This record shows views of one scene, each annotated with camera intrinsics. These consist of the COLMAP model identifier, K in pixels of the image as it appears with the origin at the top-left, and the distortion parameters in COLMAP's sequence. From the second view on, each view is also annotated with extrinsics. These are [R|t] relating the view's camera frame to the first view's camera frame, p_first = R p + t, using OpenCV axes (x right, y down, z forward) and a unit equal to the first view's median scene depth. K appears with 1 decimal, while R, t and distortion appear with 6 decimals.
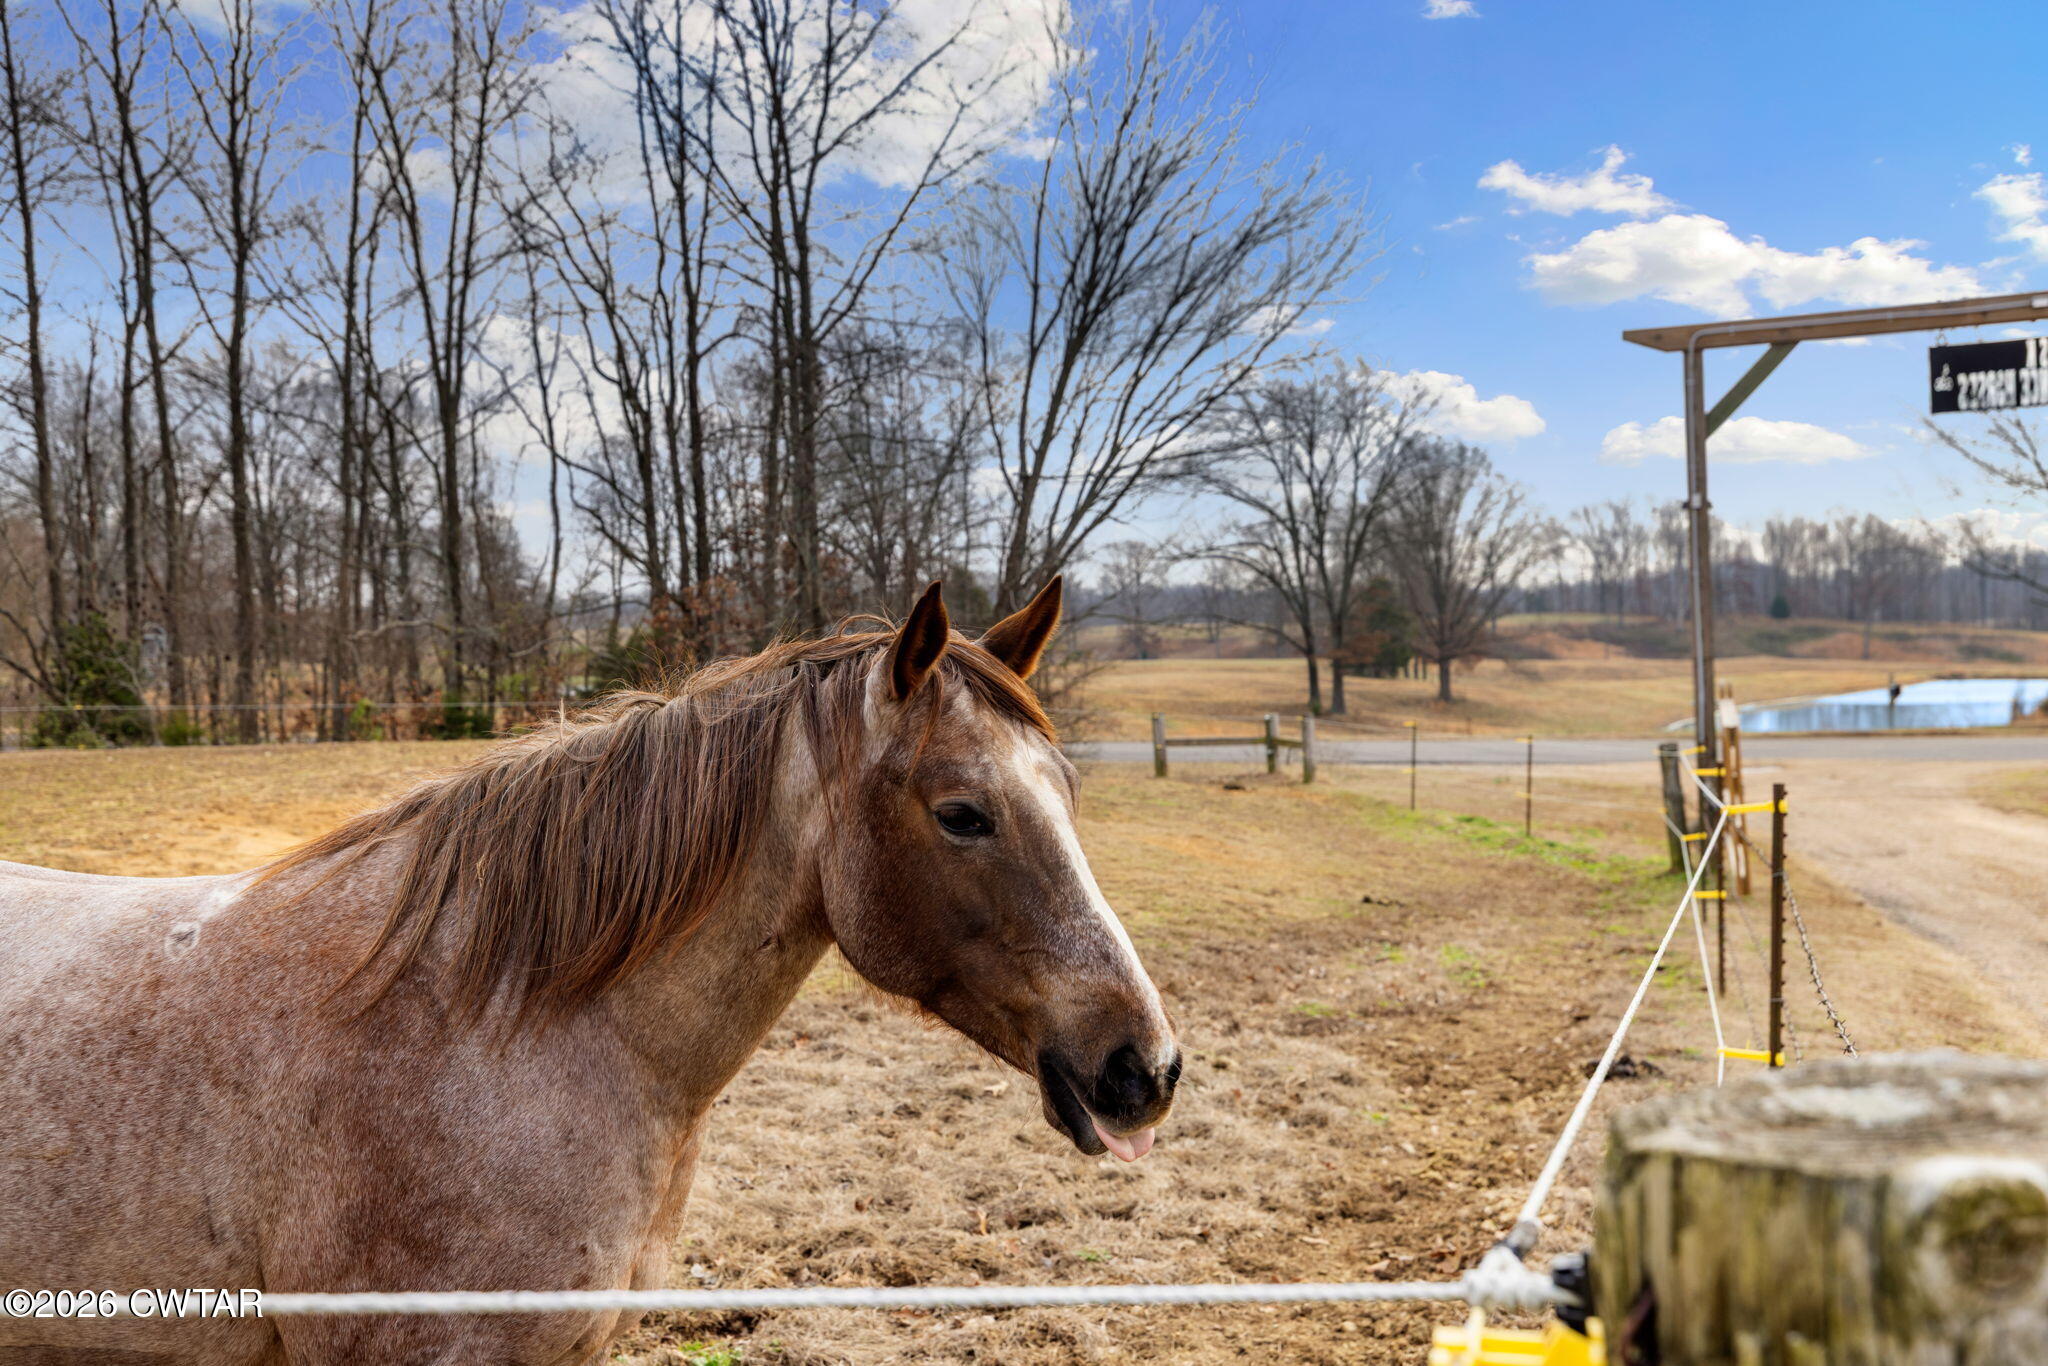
lens RADIAL K [[1960.7, 0, 1024.0], [0, 1960.7, 683.0], [0, 0, 1]] dist [0.003857, -0.003085]
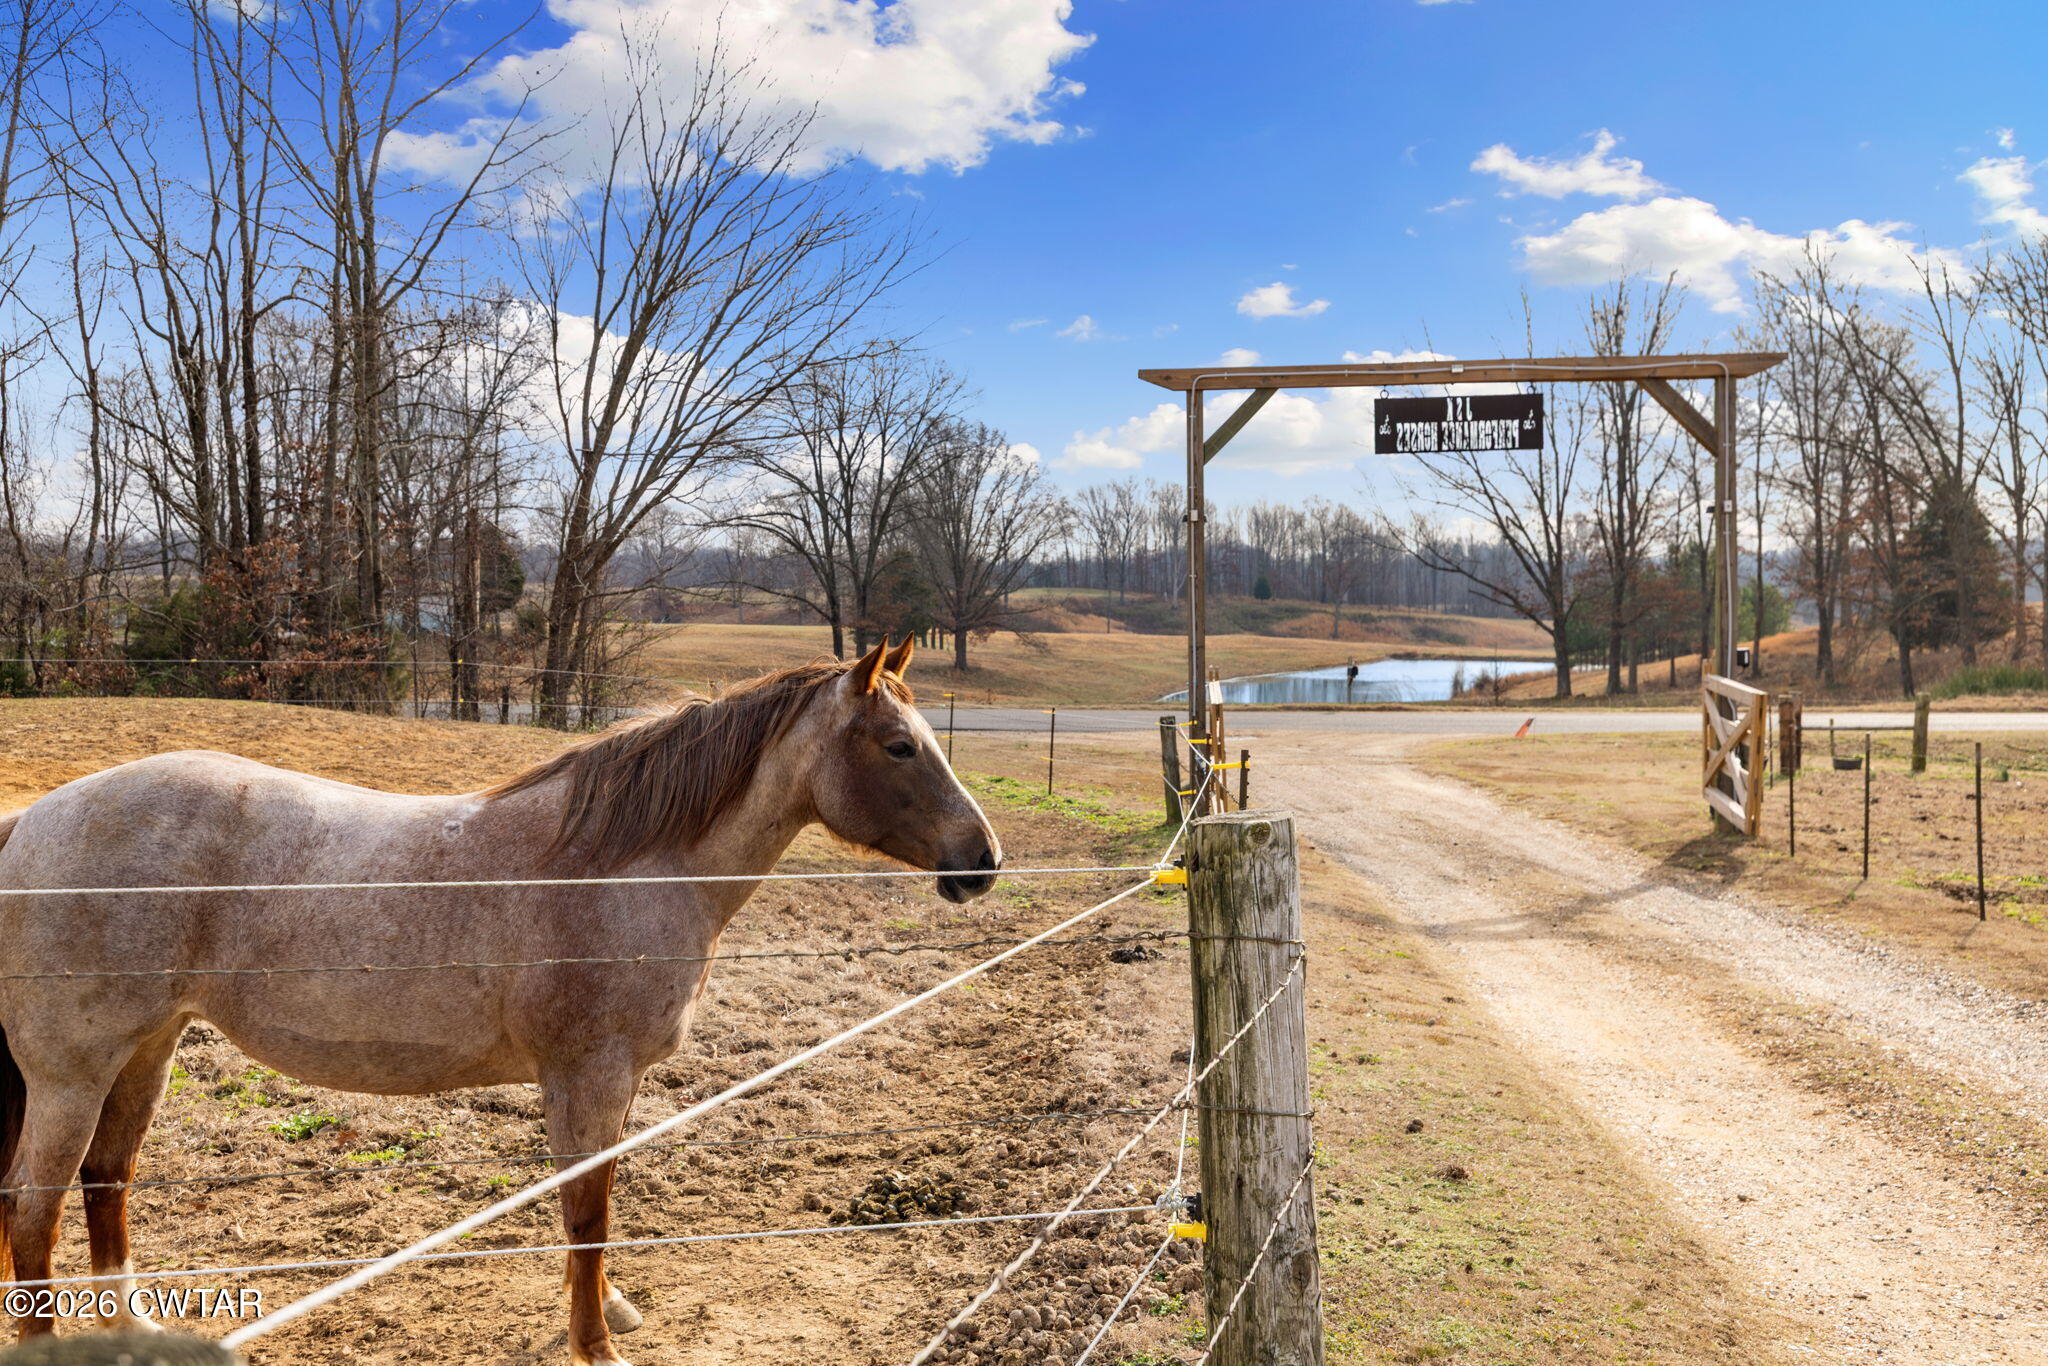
lens RADIAL K [[2442.9, 0, 1024.0], [0, 2442.9, 683.0], [0, 0, 1]] dist [0.004562, 0.003803]
pose [[0.964499, 0.015340, 0.263641, -0.113154], [-0.021940, 0.999515, 0.022110, -0.015545], [-0.263174, -0.027110, 0.964367, -0.314133]]
